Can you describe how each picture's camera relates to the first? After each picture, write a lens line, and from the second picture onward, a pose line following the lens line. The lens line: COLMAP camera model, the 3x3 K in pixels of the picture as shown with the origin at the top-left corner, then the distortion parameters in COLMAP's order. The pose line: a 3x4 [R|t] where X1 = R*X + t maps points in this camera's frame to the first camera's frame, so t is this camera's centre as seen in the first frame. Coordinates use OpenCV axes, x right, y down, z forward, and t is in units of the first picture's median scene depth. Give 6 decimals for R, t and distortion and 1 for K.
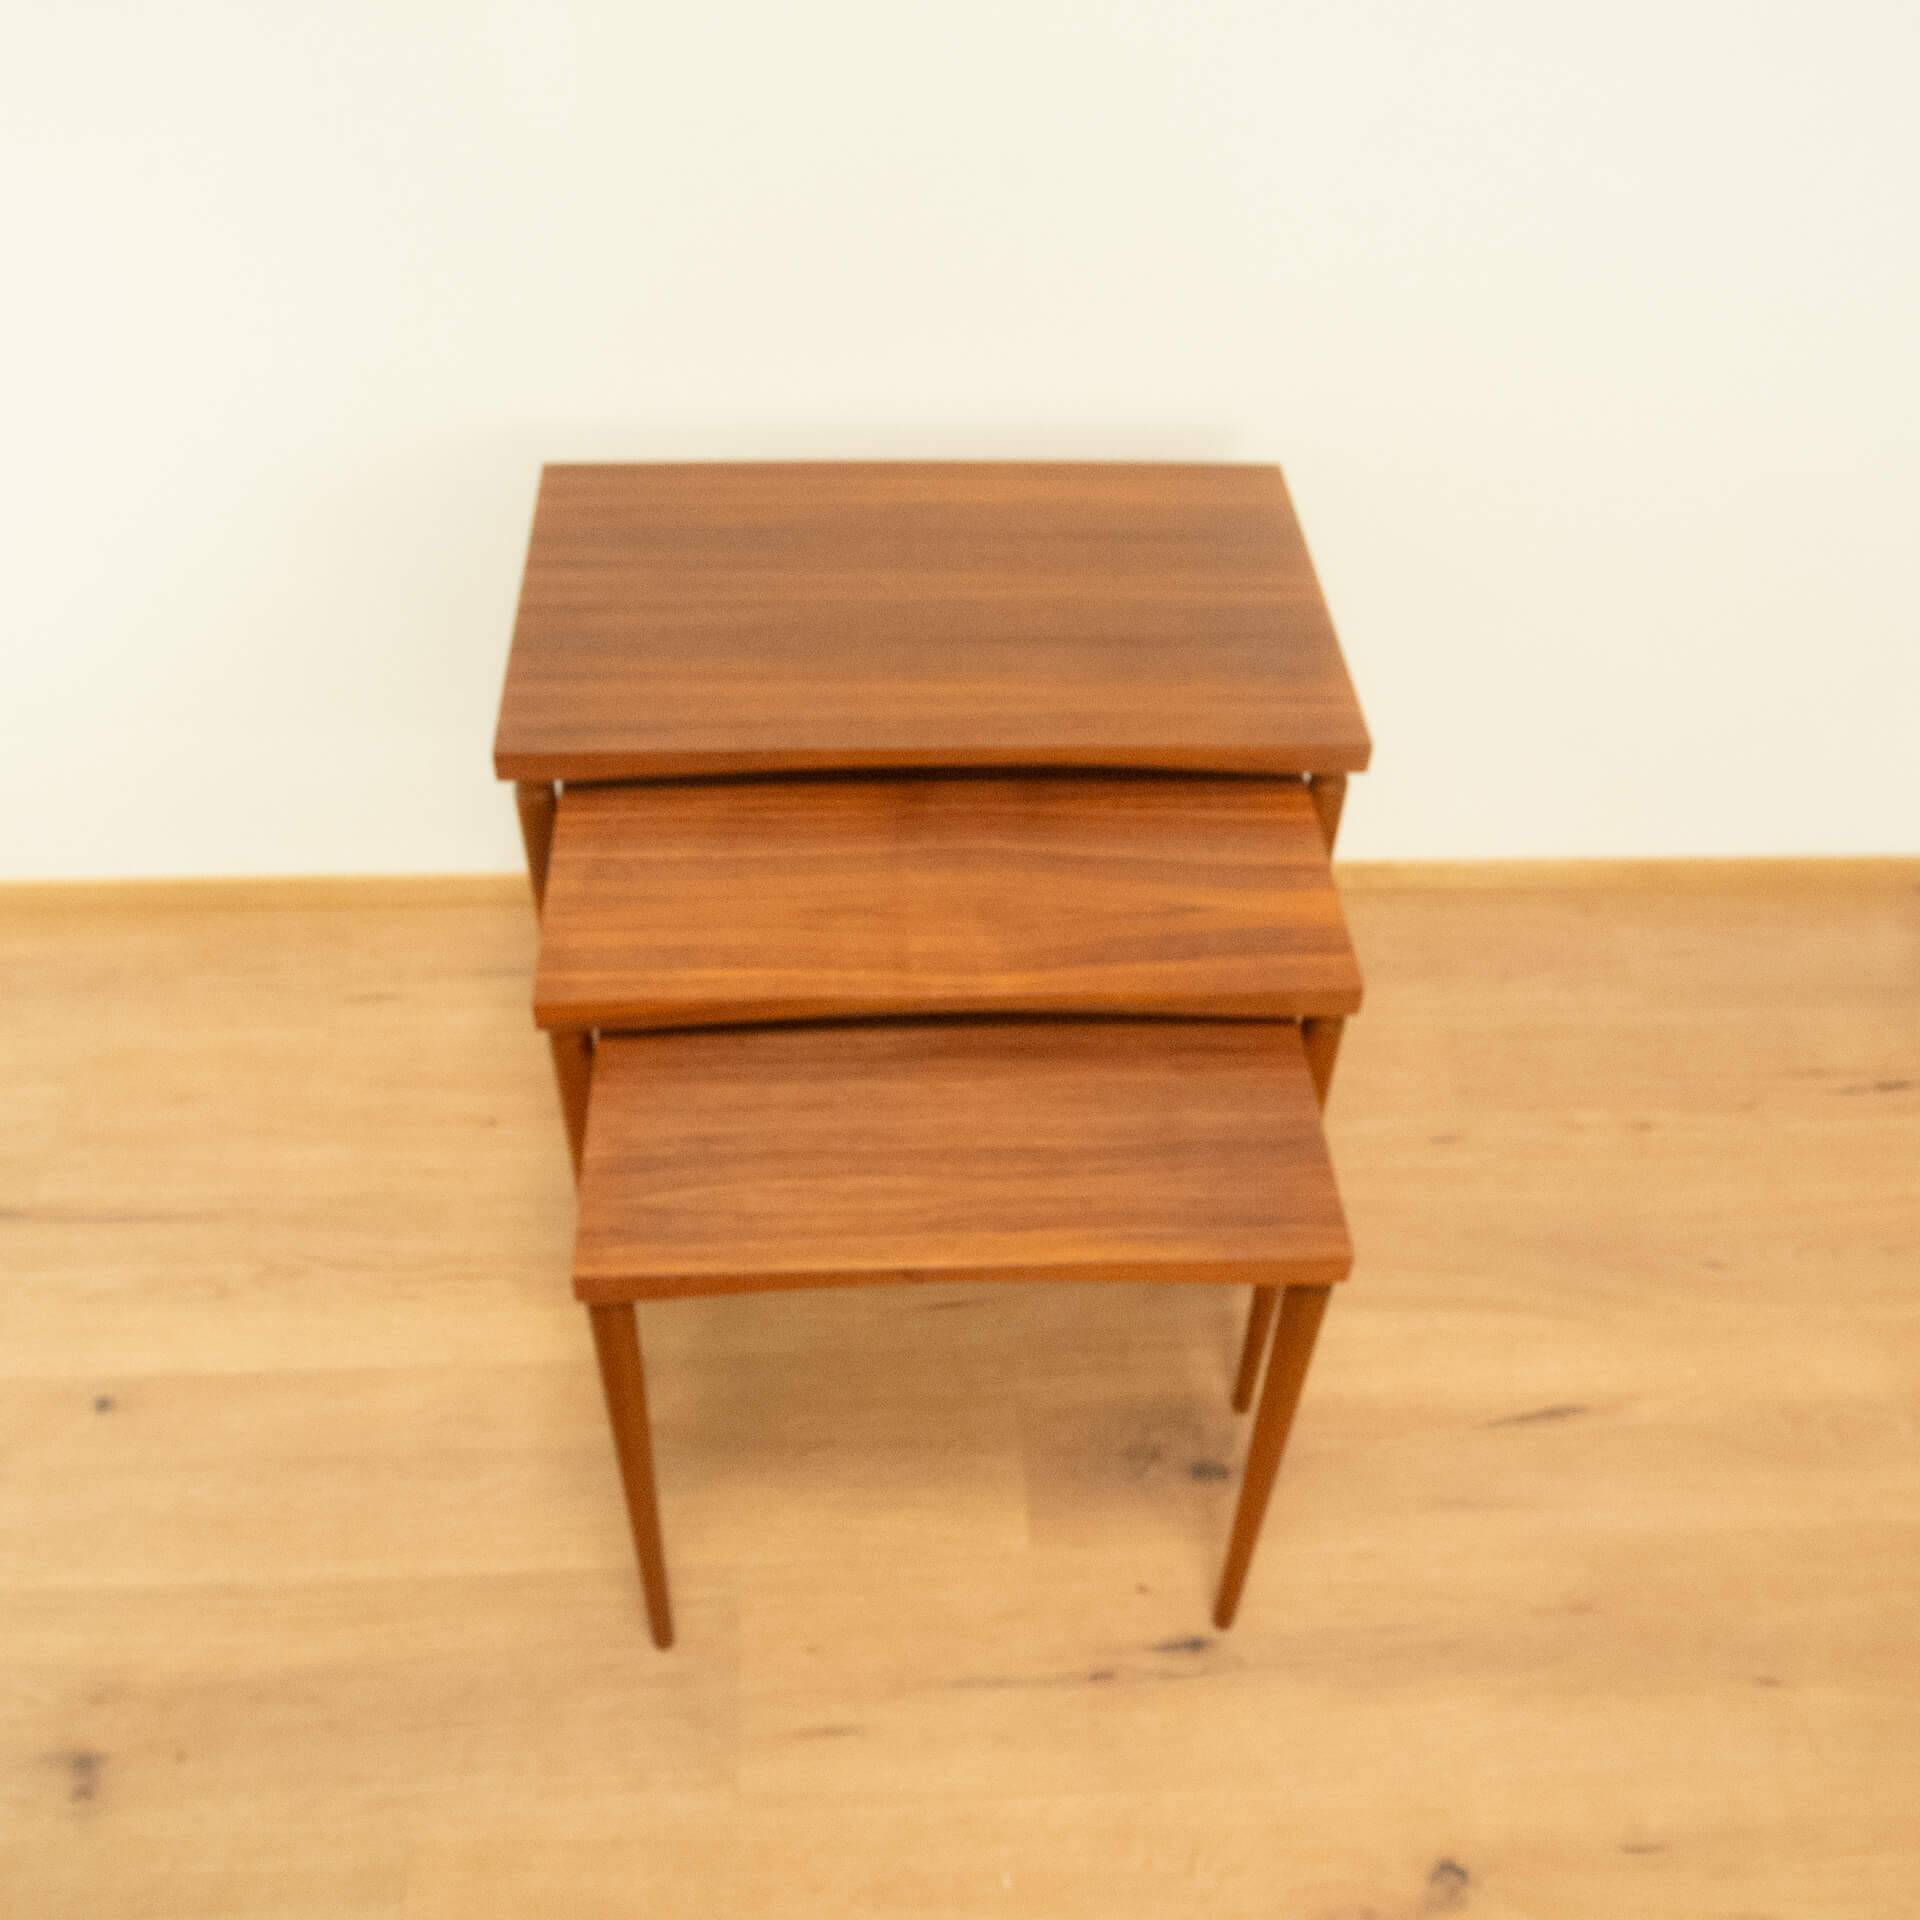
lens RADIAL K [[2121.1, 0, 980.5], [0, 2121.1, 939.1], [0, 0, 1]] dist [-0.002702, -0.022697]
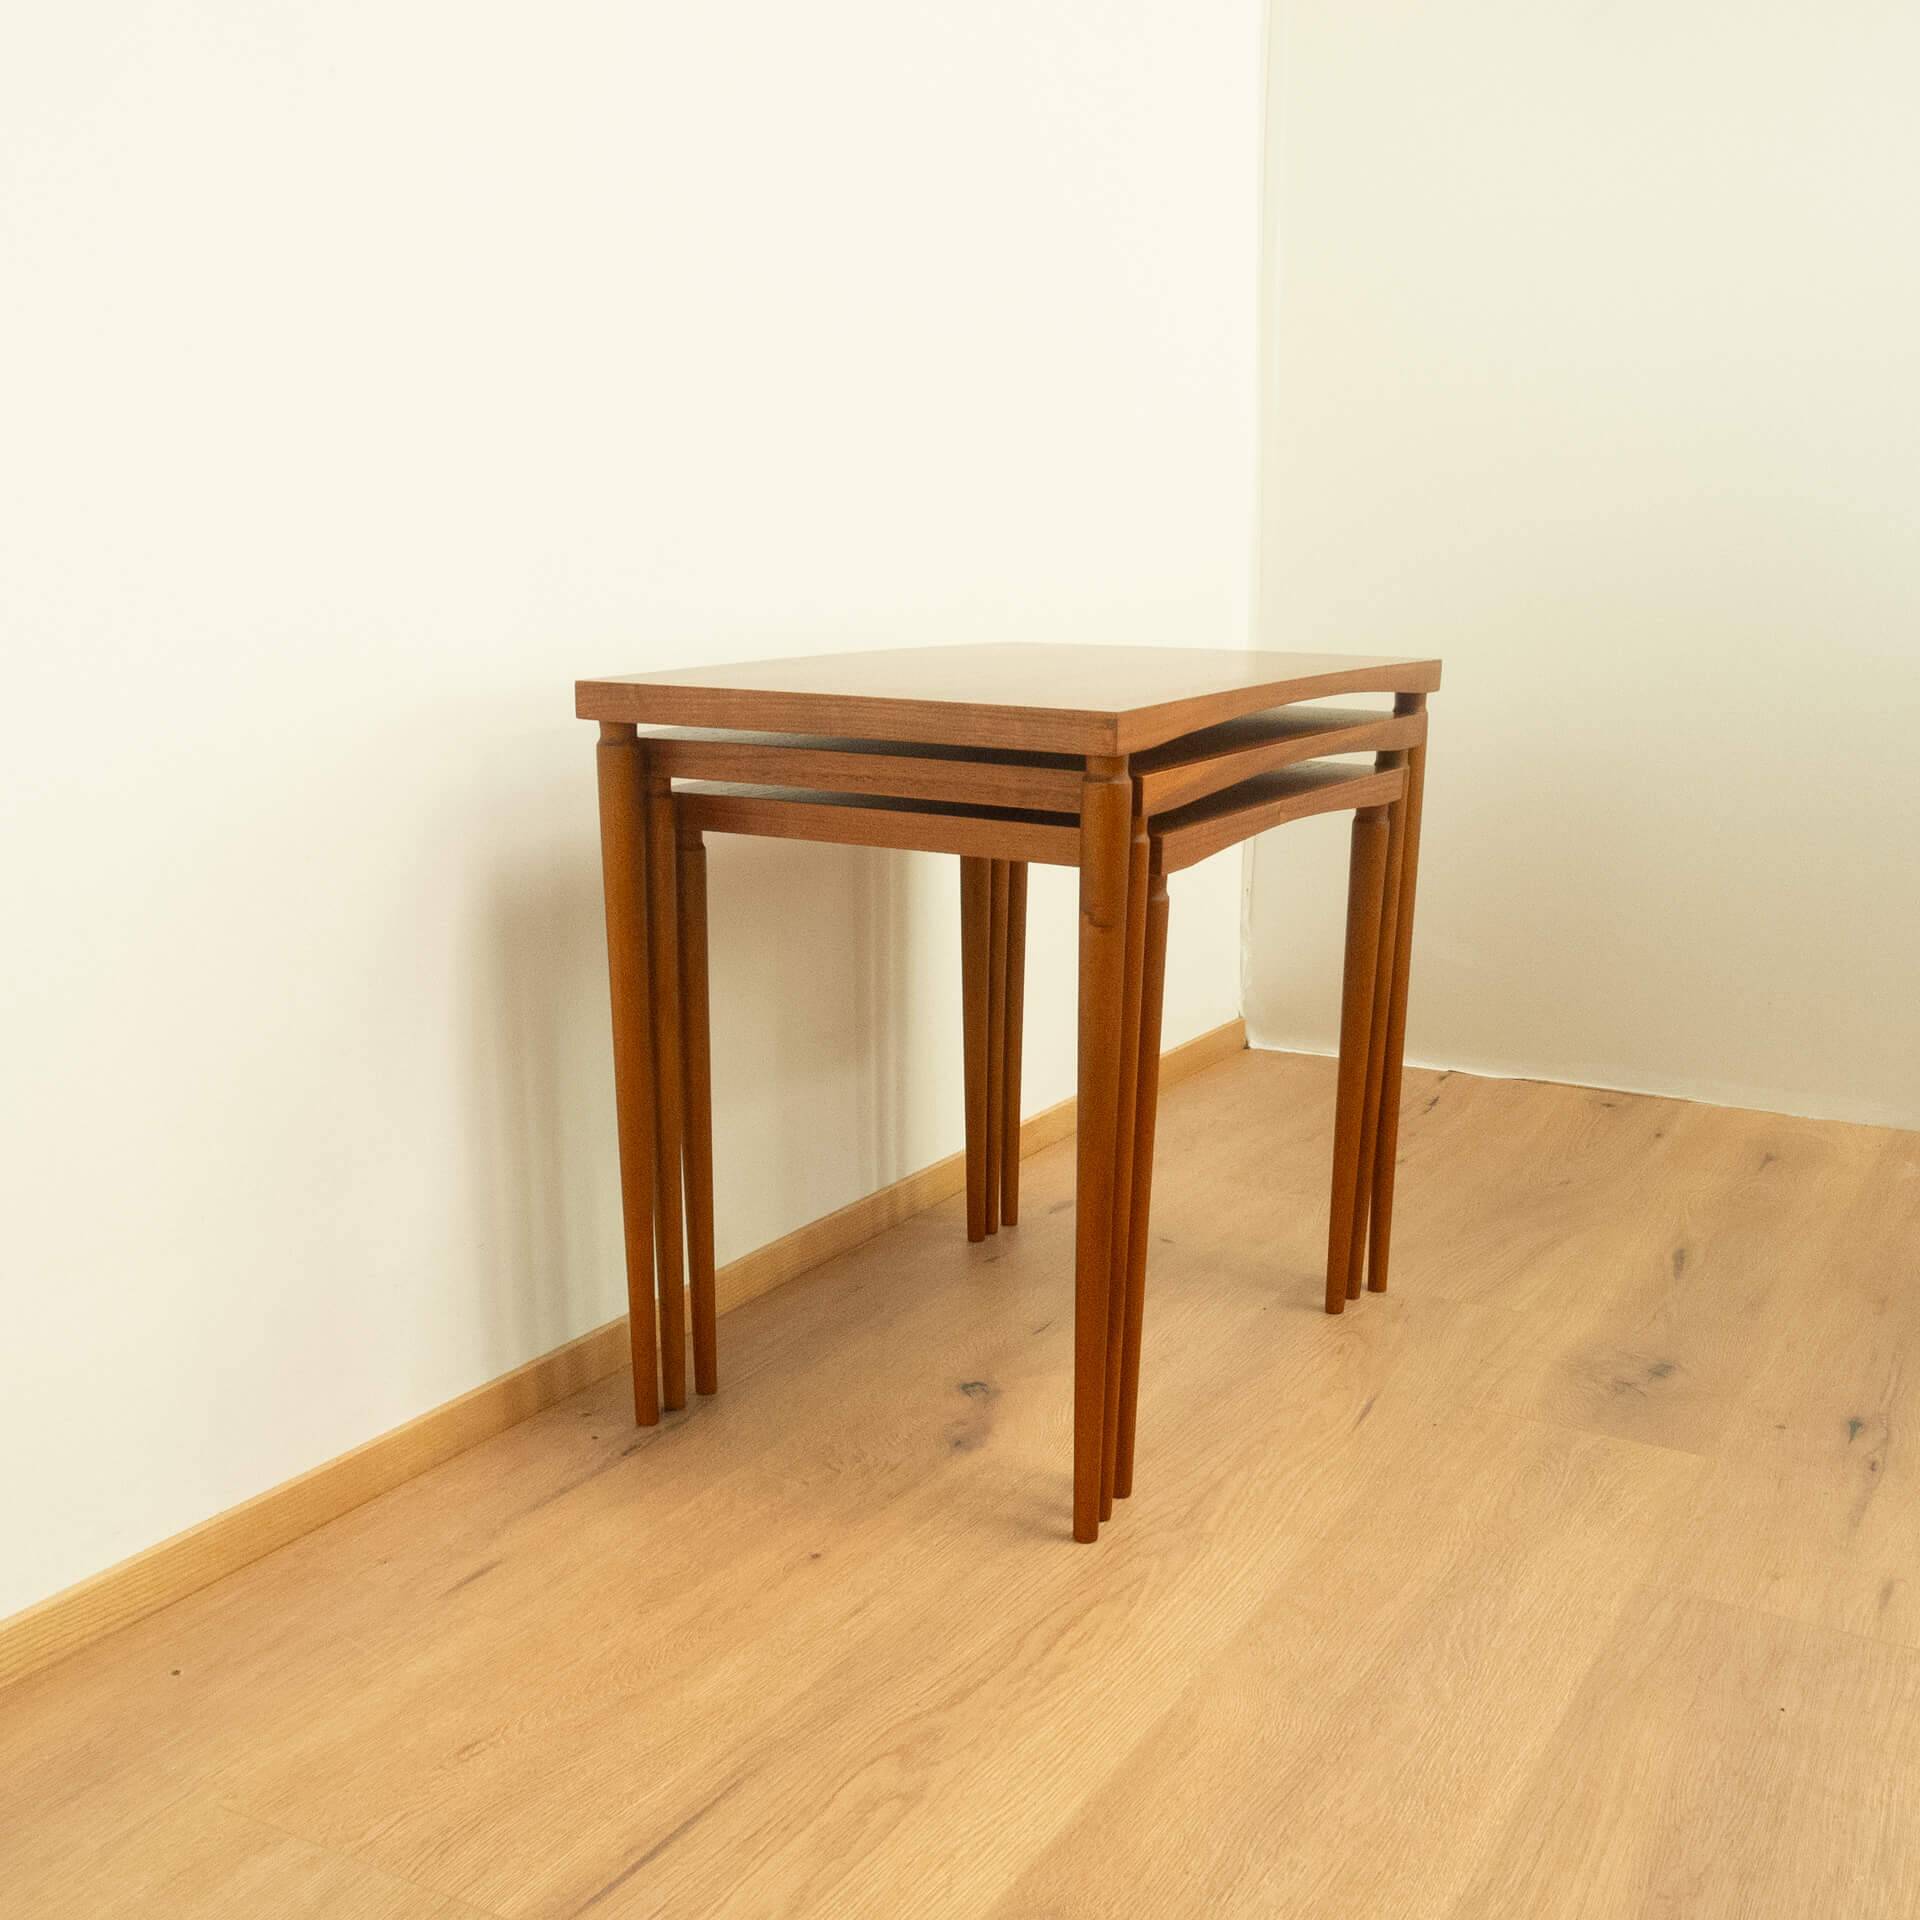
lens RADIAL K [[2252.9, 0, 937.6], [0, 2252.9, 879.9], [0, 0, 1]] dist [0.010470, -0.055872]
pose [[0.550123, -0.165501, 0.818520, -0.924387], [0.569693, 0.791041, -0.222943, 0.116832], [-0.610585, 0.588951, 0.529455, 0.534703]]
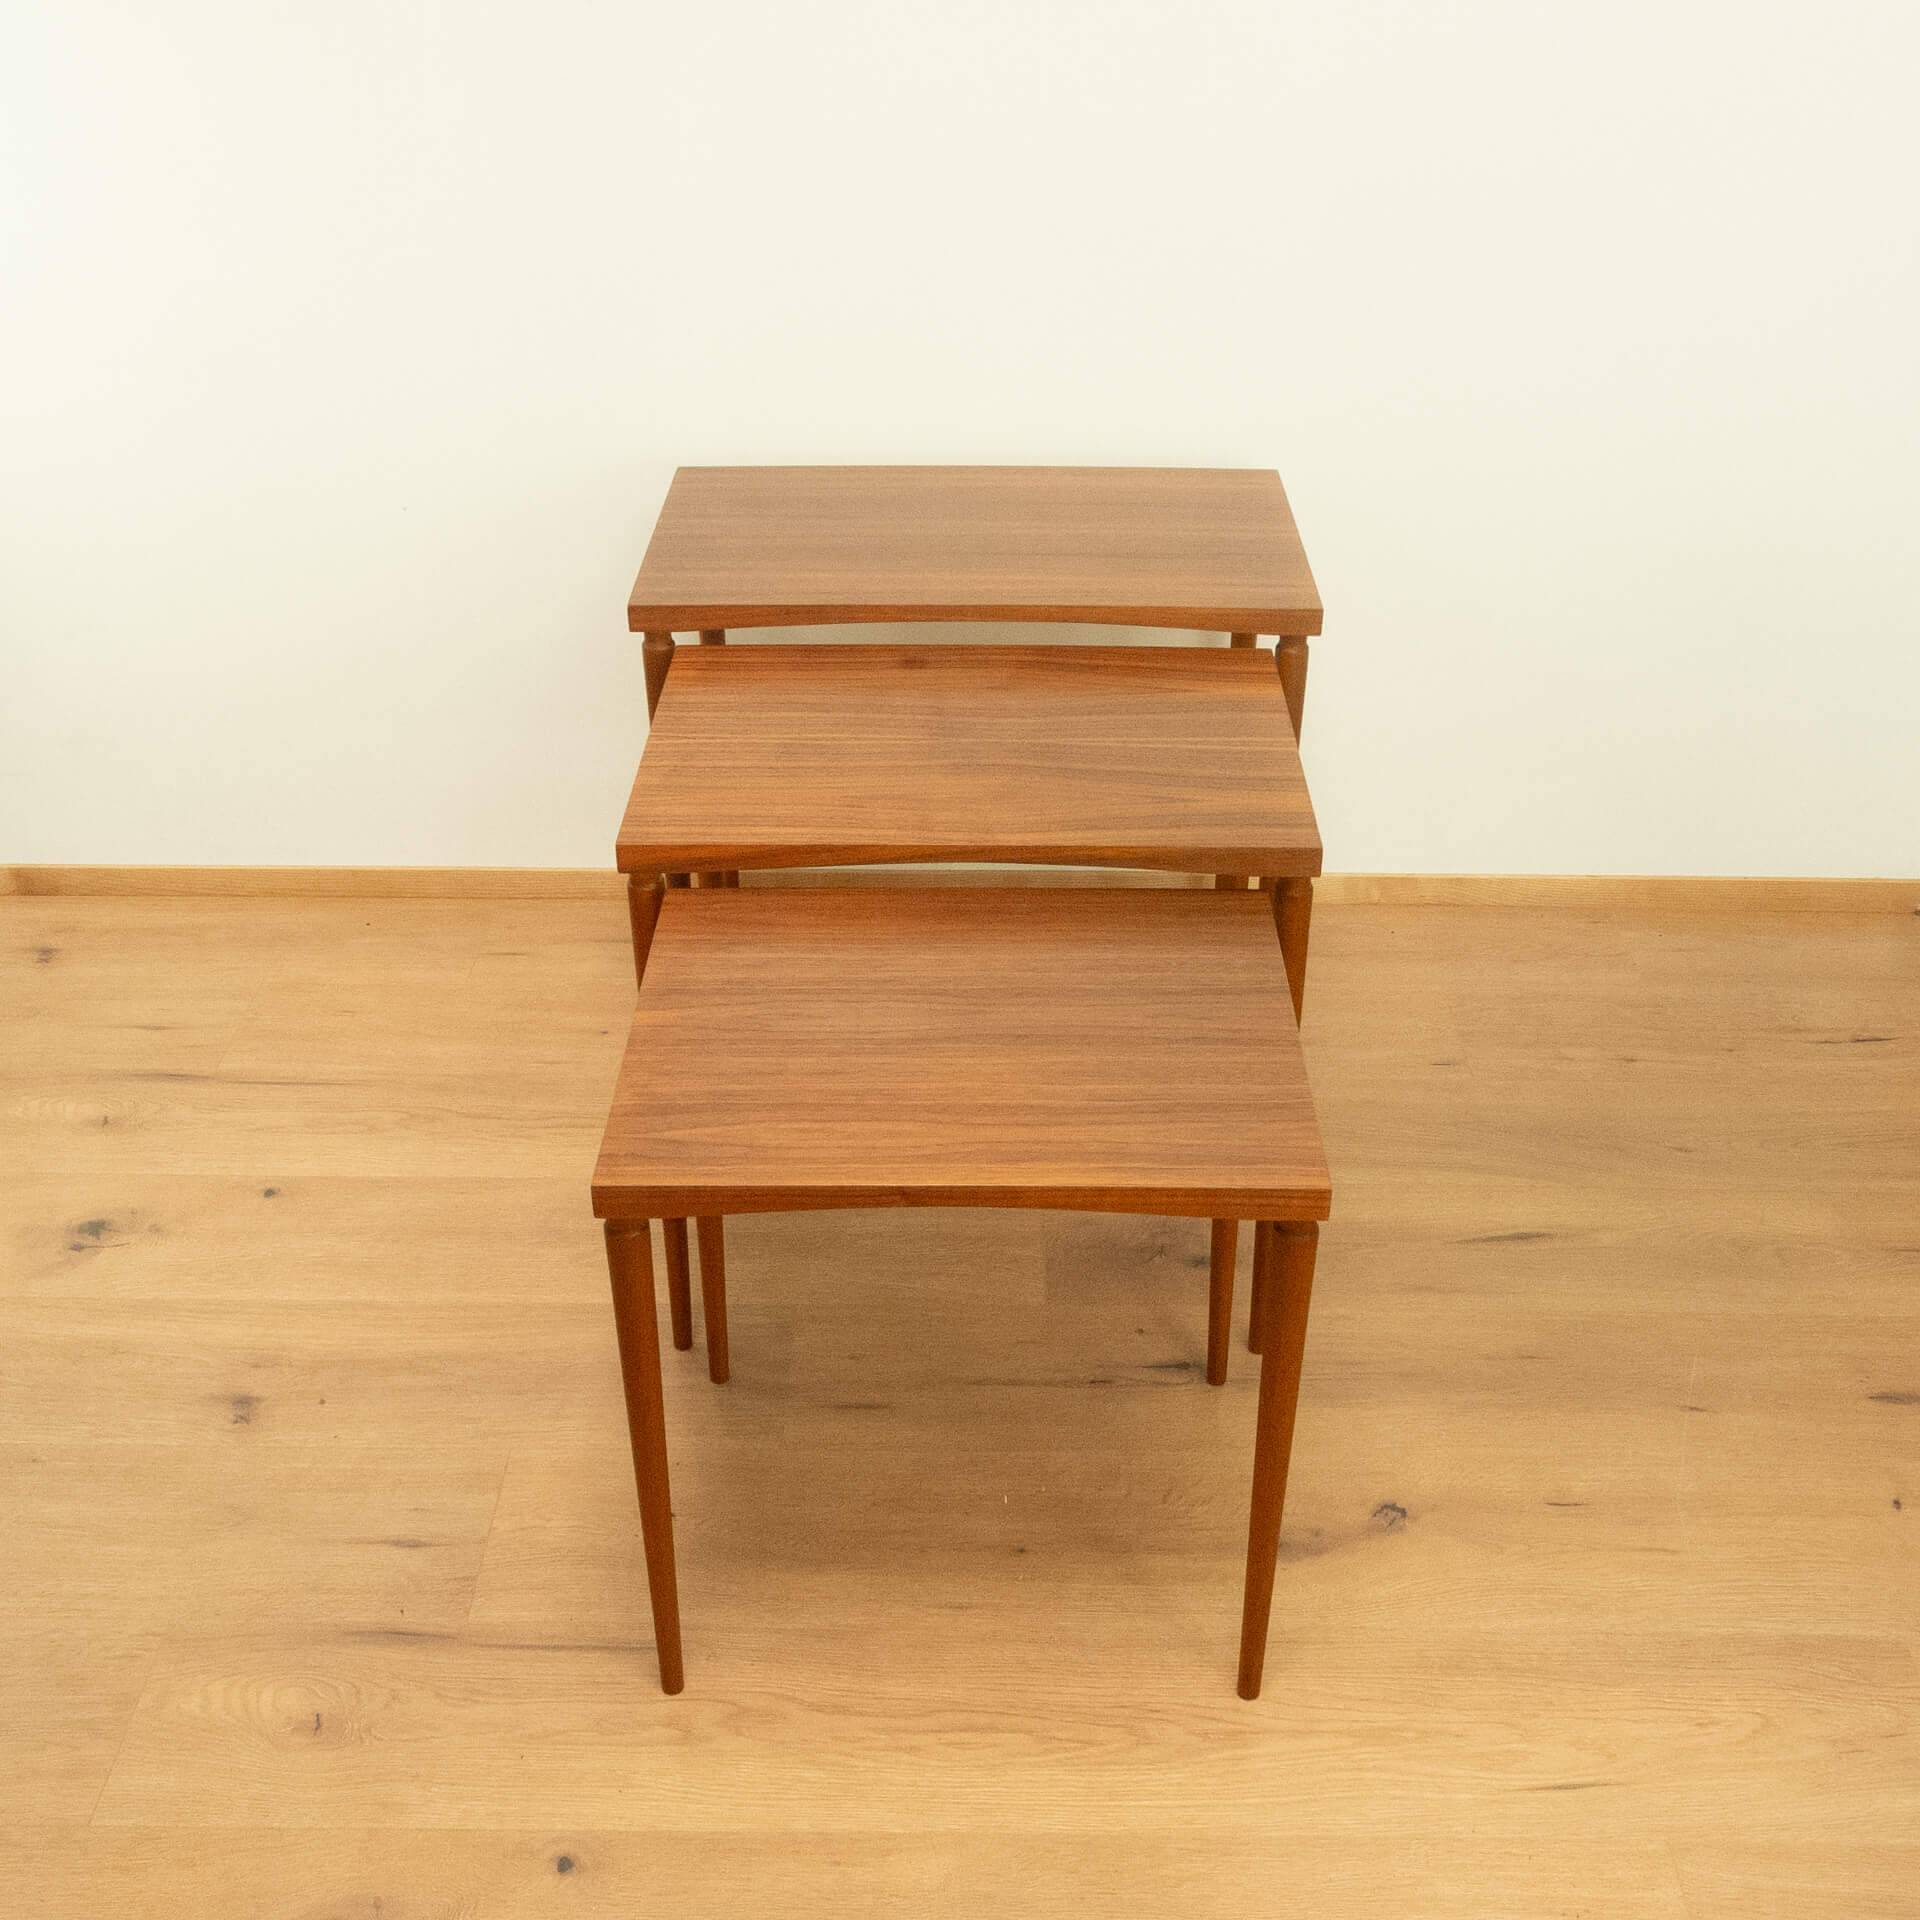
lens RADIAL K [[2429.3, 0, 960.0], [0, 2429.3, 960.0], [0, 0, 1]] dist [0.009974, -0.038494]
pose [[0.996551, 0.007316, -0.082665, 0.084744], [-0.025596, 0.974640, -0.222310, 0.399912], [0.078942, 0.223659, 0.971465, -0.330781]]
